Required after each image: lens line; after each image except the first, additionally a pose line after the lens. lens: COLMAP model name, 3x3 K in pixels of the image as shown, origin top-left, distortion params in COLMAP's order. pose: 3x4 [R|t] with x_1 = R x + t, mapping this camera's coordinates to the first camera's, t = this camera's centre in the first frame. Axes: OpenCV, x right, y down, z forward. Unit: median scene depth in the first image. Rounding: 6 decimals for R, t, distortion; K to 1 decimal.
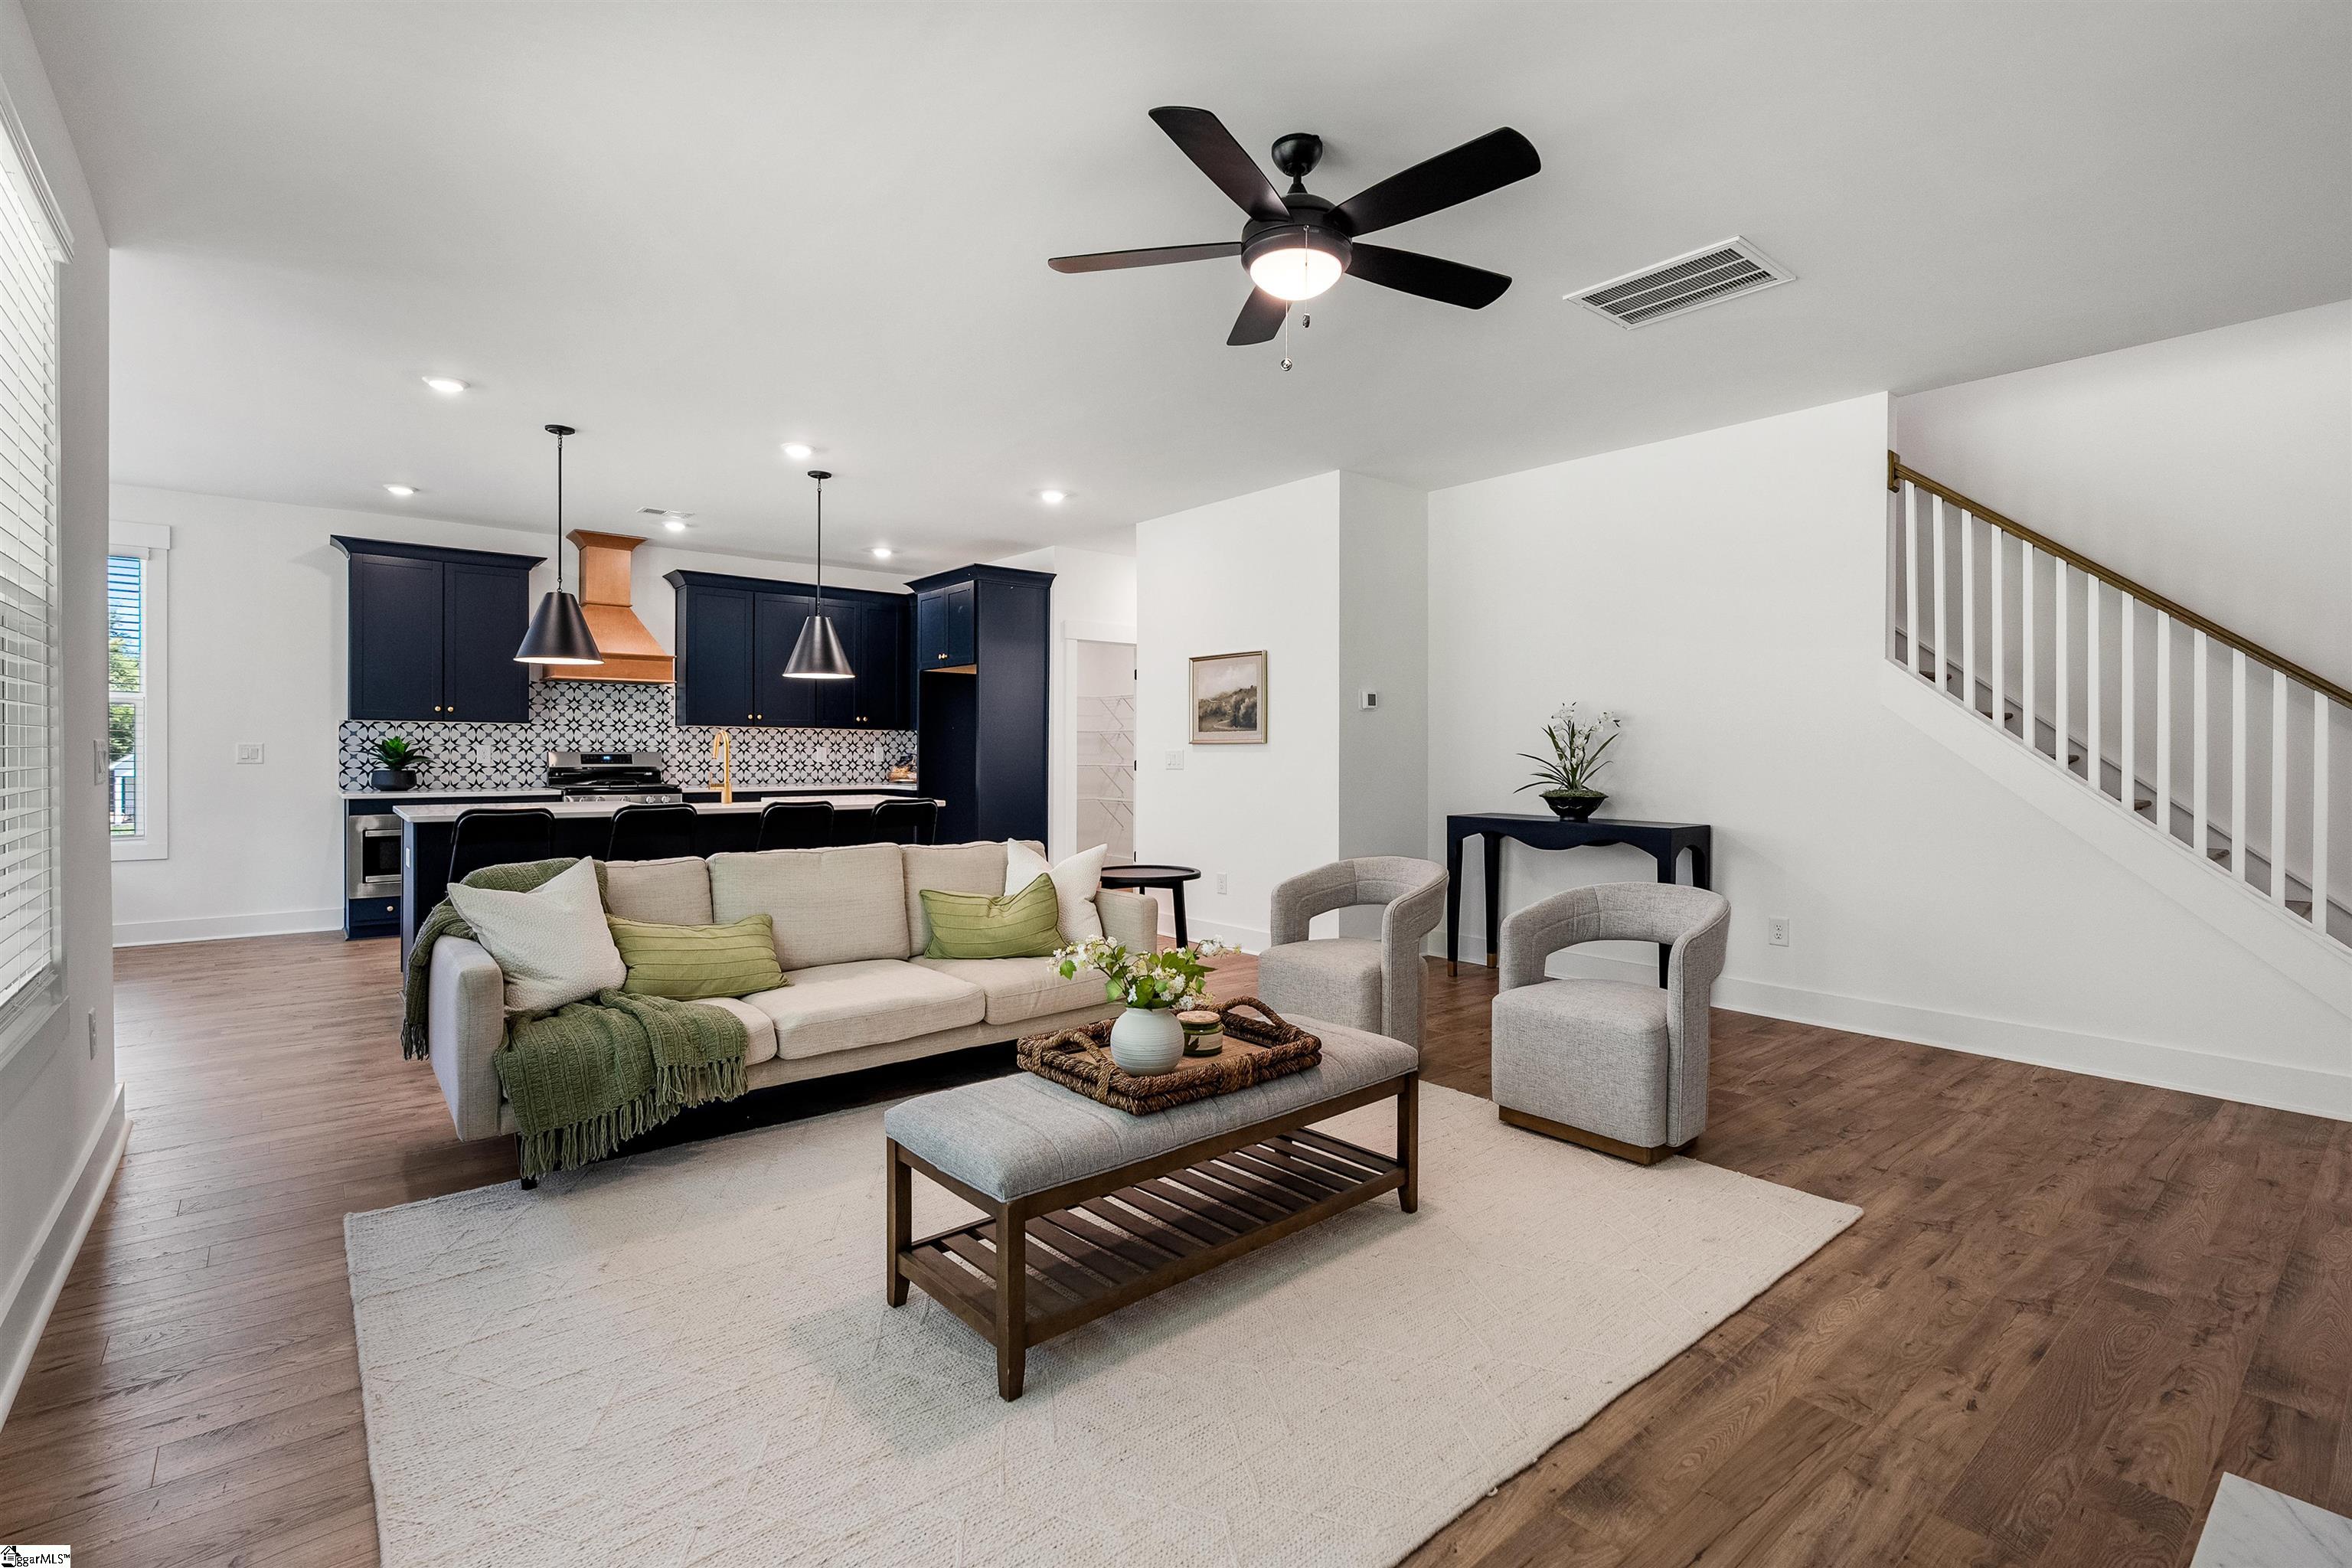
lens RADIAL K [[1071.9, 0, 1168.7], [0, 1071.9, 750.6], [0, 0, 1]] dist [-0.005166, 0.000387]
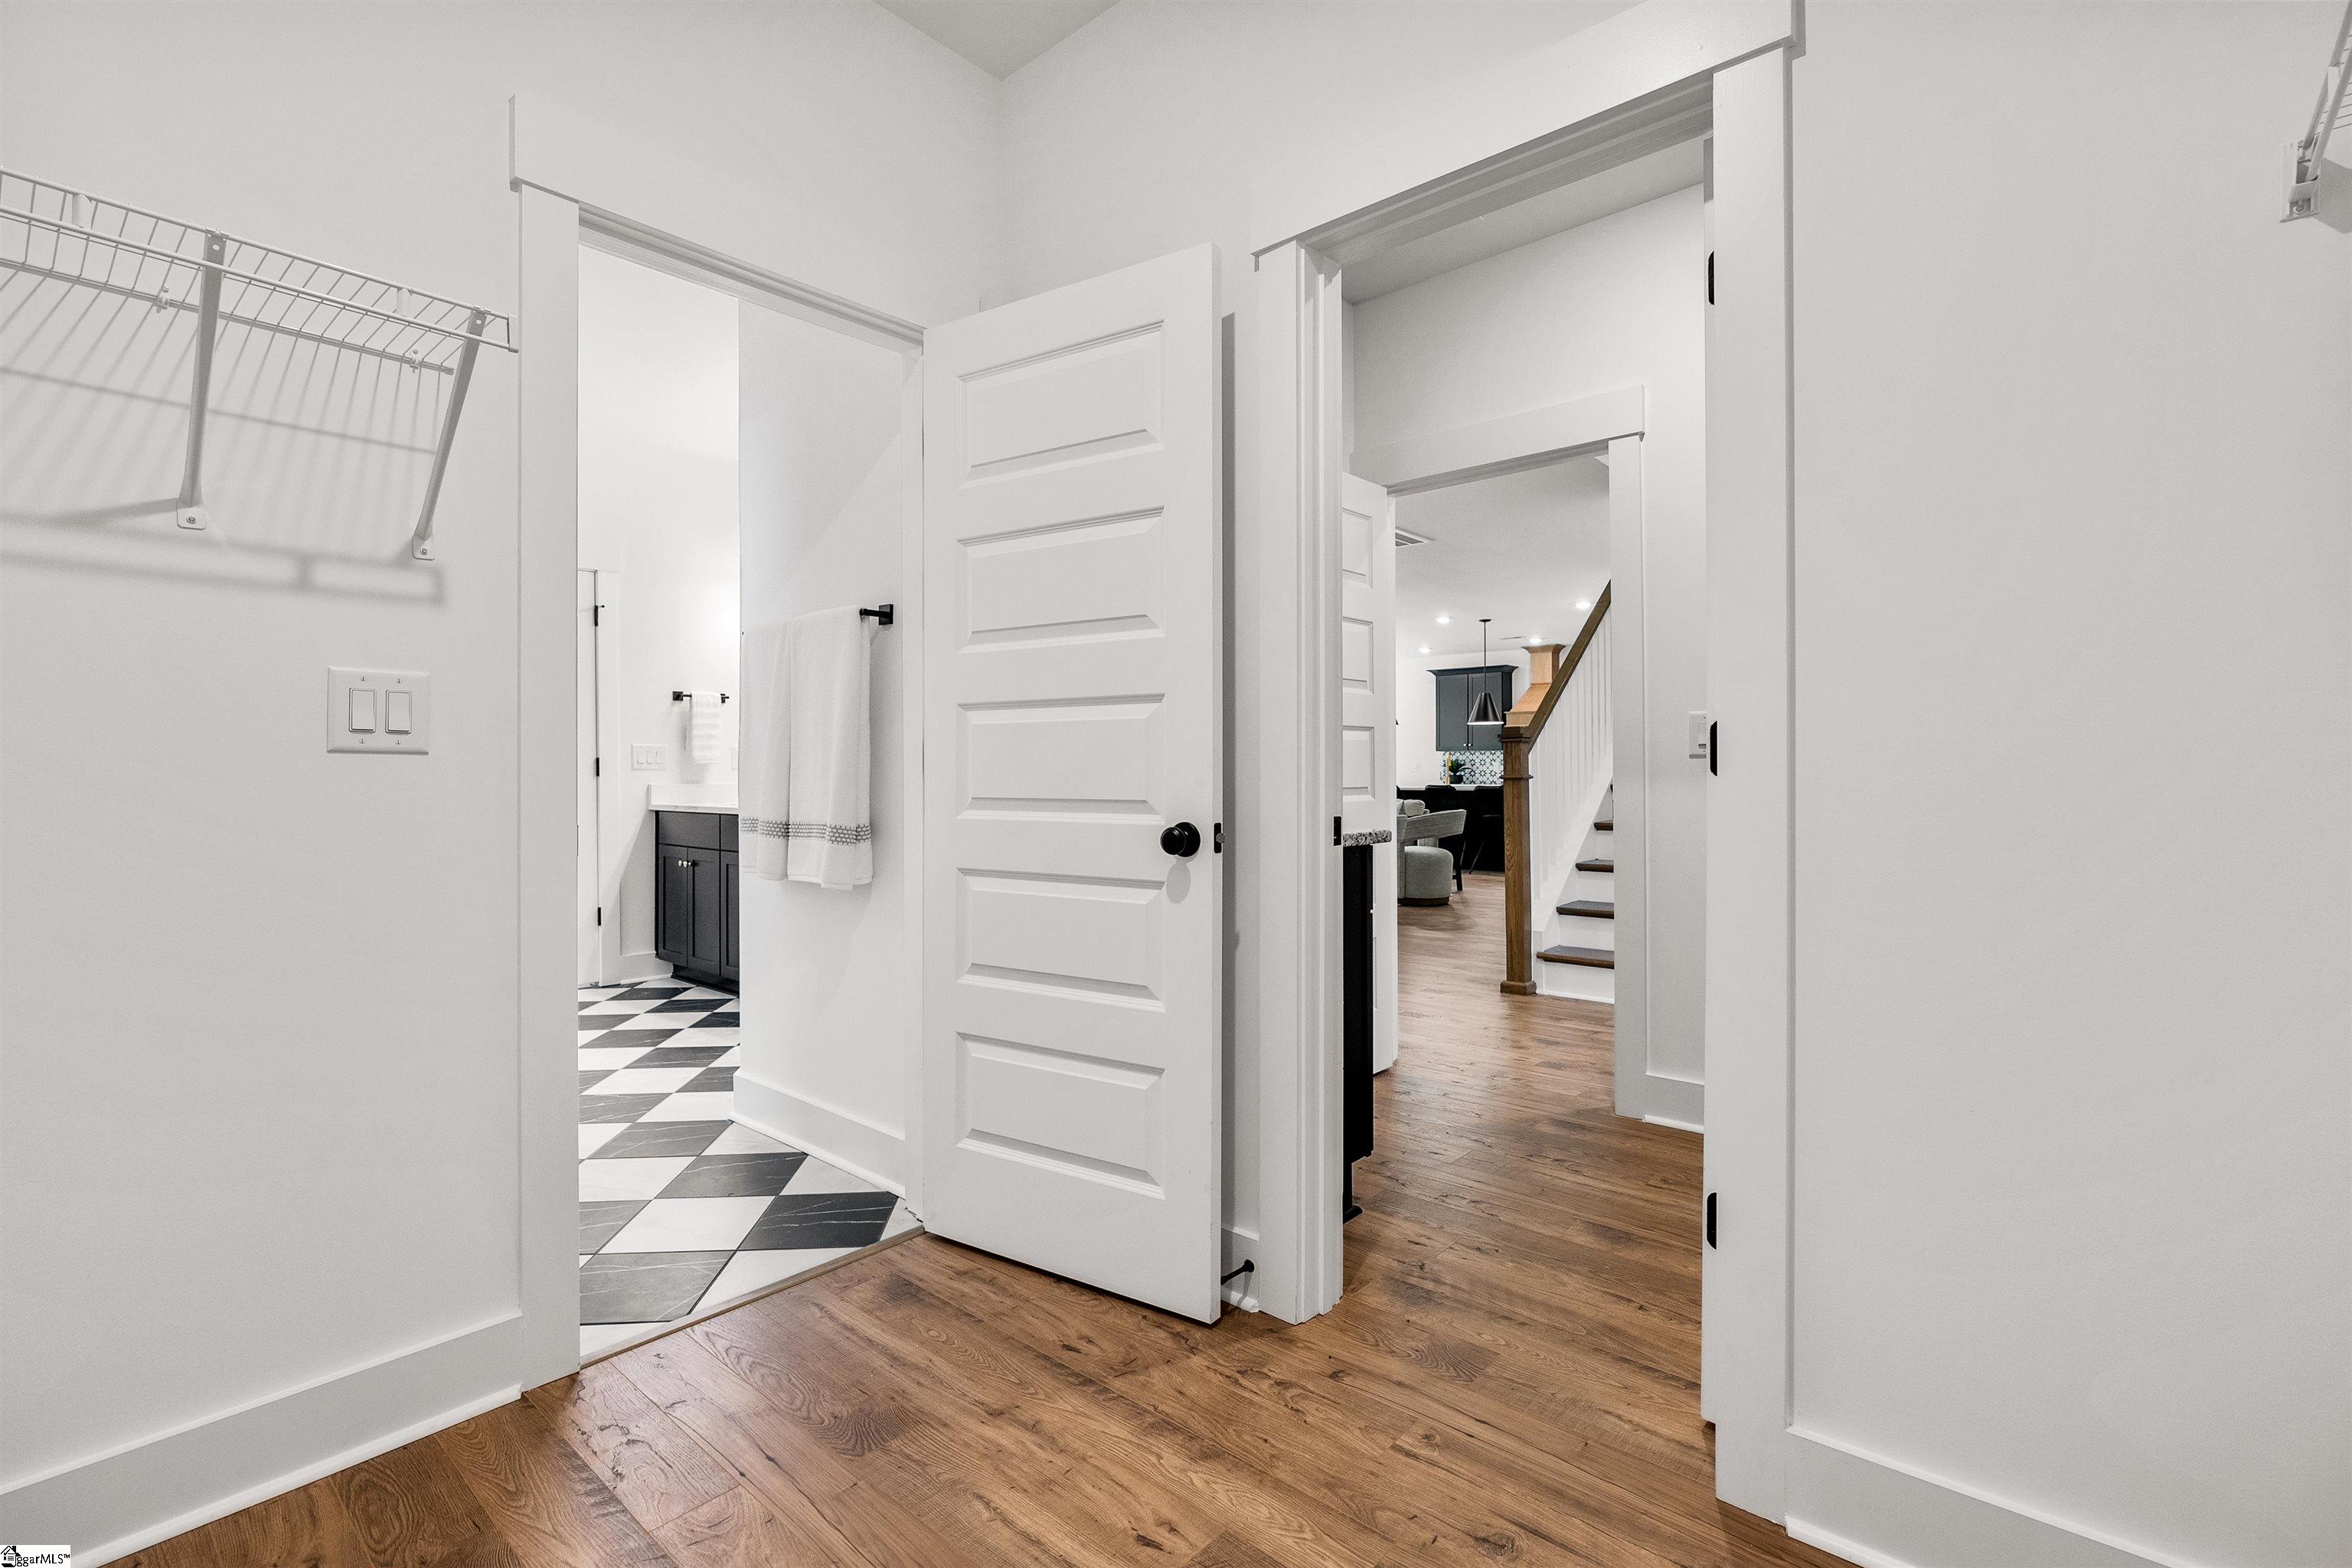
lens RADIAL K [[1071.9, 0, 1174.6], [0, 1071.9, 783.7], [0, 0, 1]] dist [-0.005166, 0.000387]
pose [[0.167577, -0.004485, -0.985849, 1.131231], [0.000150, 0.999990, -0.004524, 0.040807], [0.985859, 0.000610, 0.167576, 0.076526]]
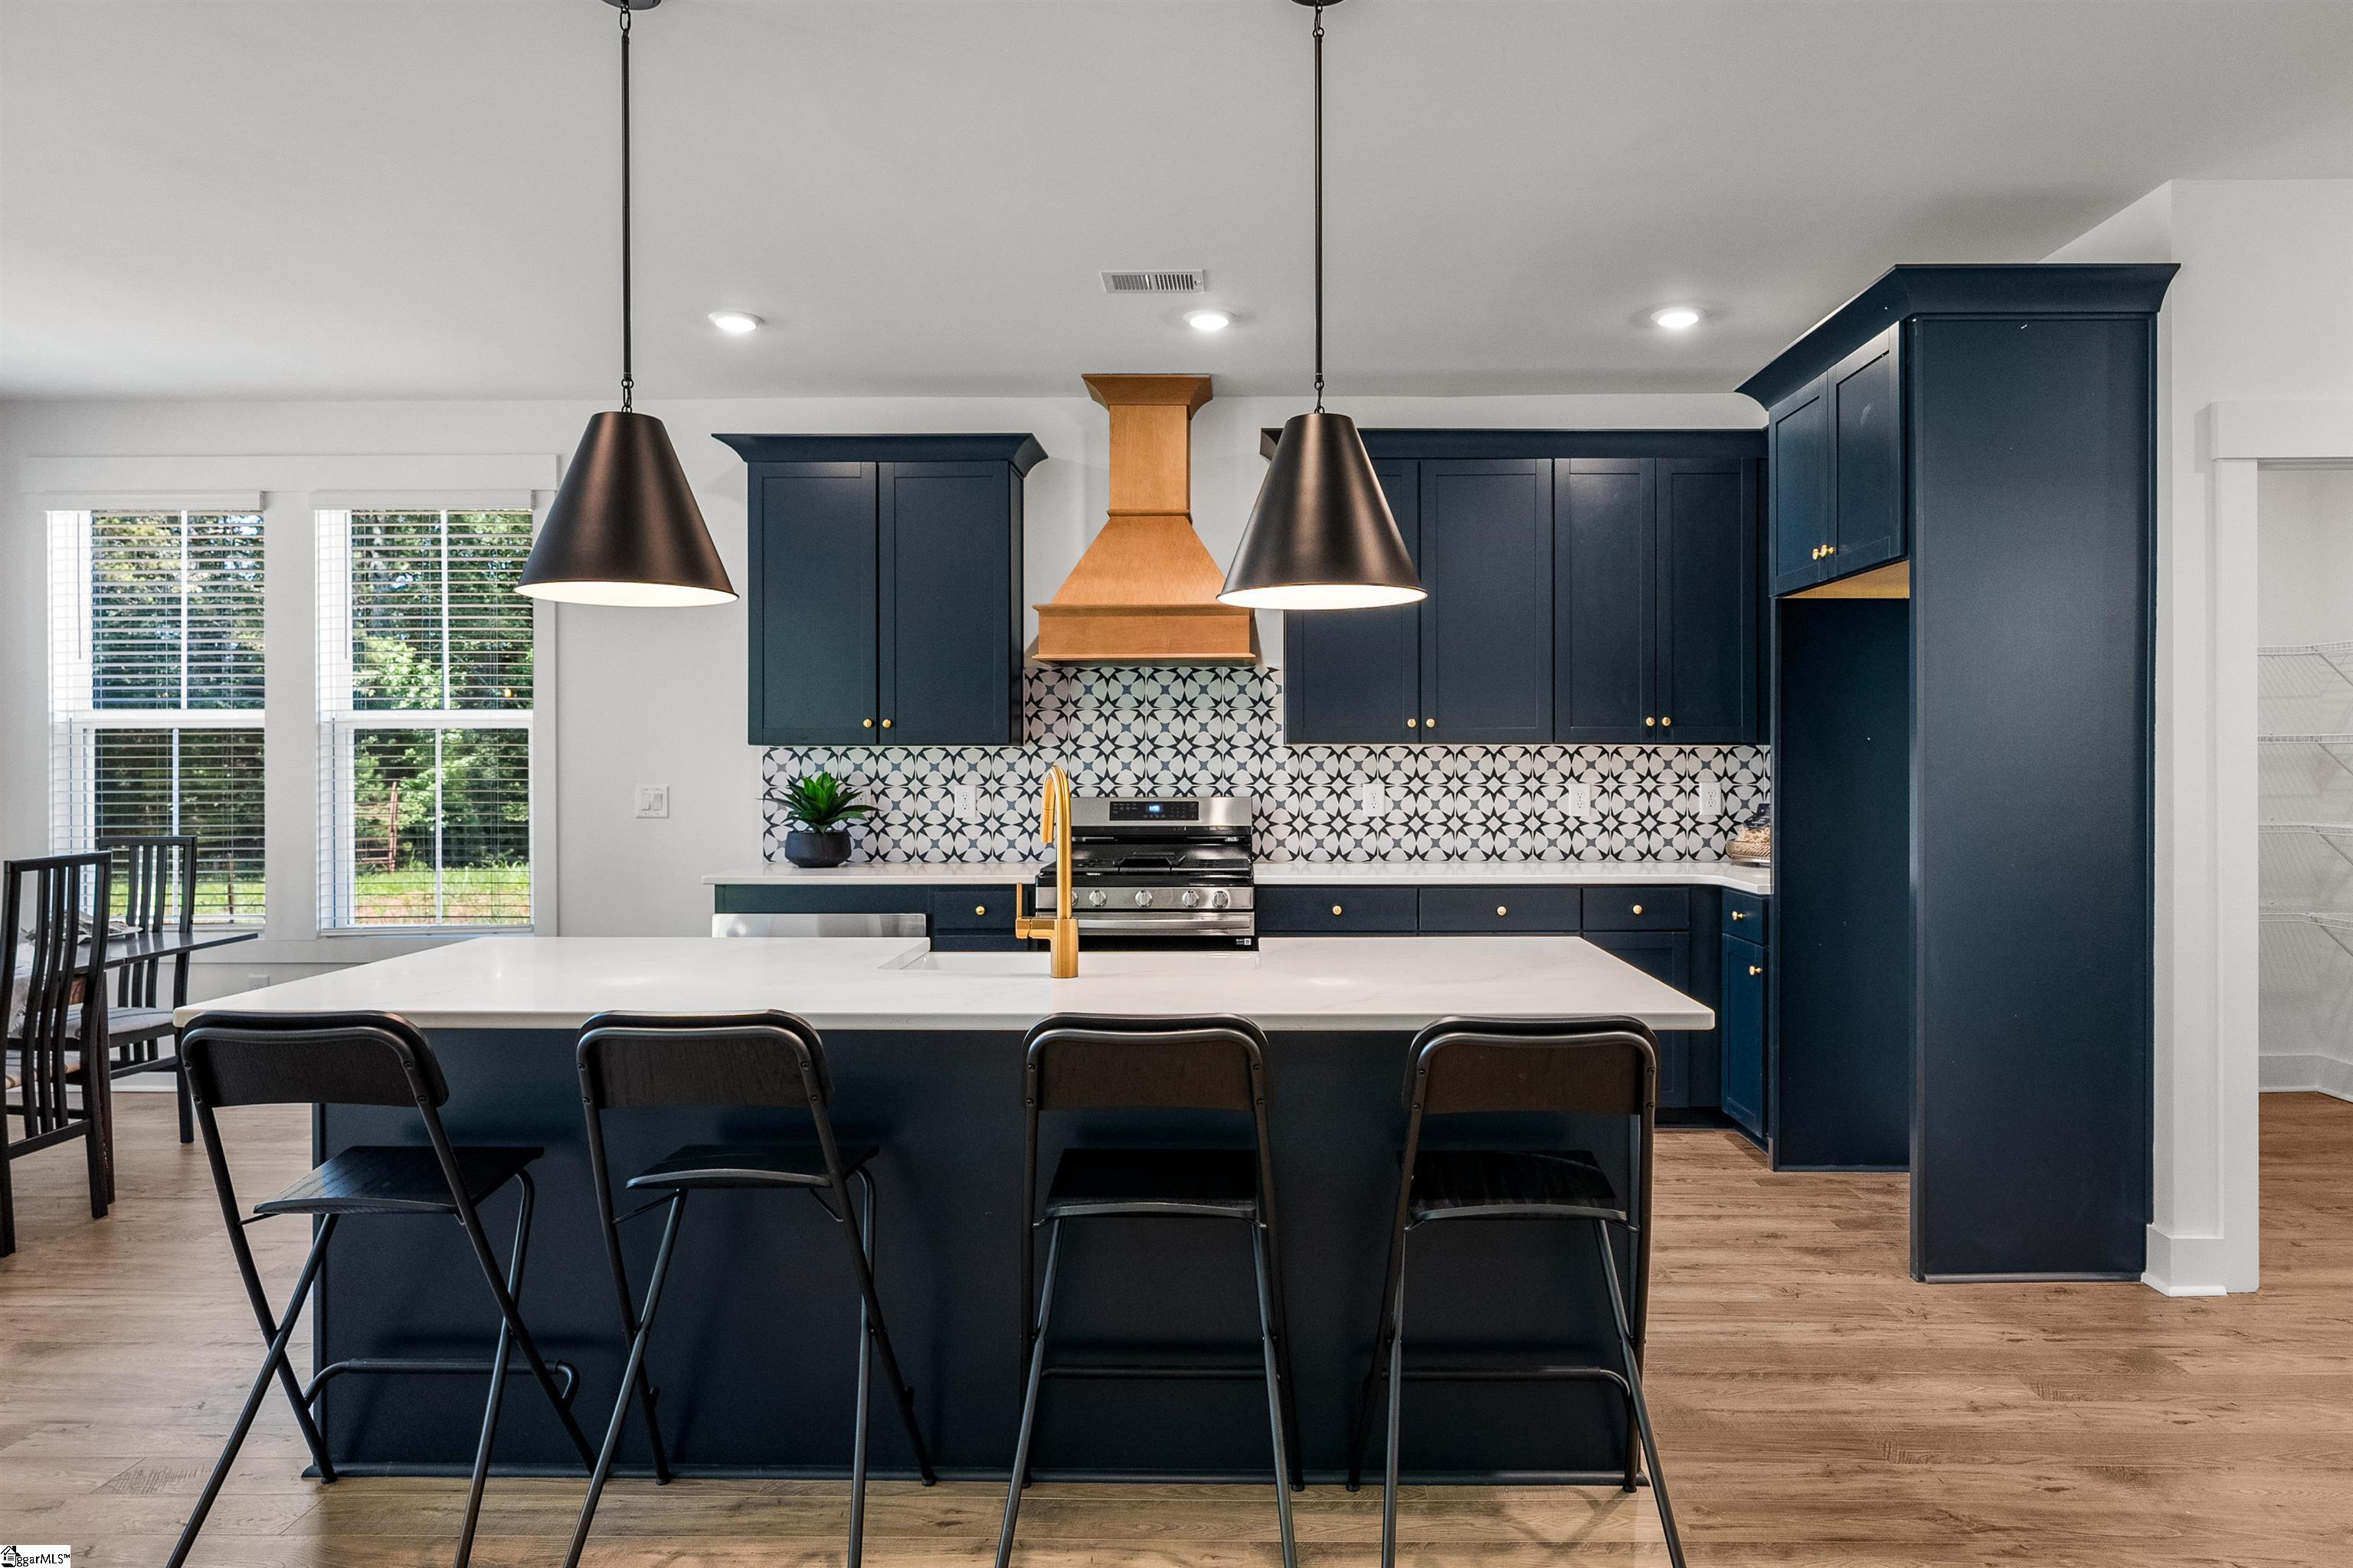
lens RADIAL K [[1422.2, 0, 1223.4], [0, 1422.2, 759.6], [0, 0, 1]] dist [-0.005426, 0.009038]
pose [[0.767126, -0.013140, -0.641362, -0.051943], [0.006662, 0.999899, -0.012518, -0.007885], [0.641462, 0.005330, 0.767137, 0.478257]]
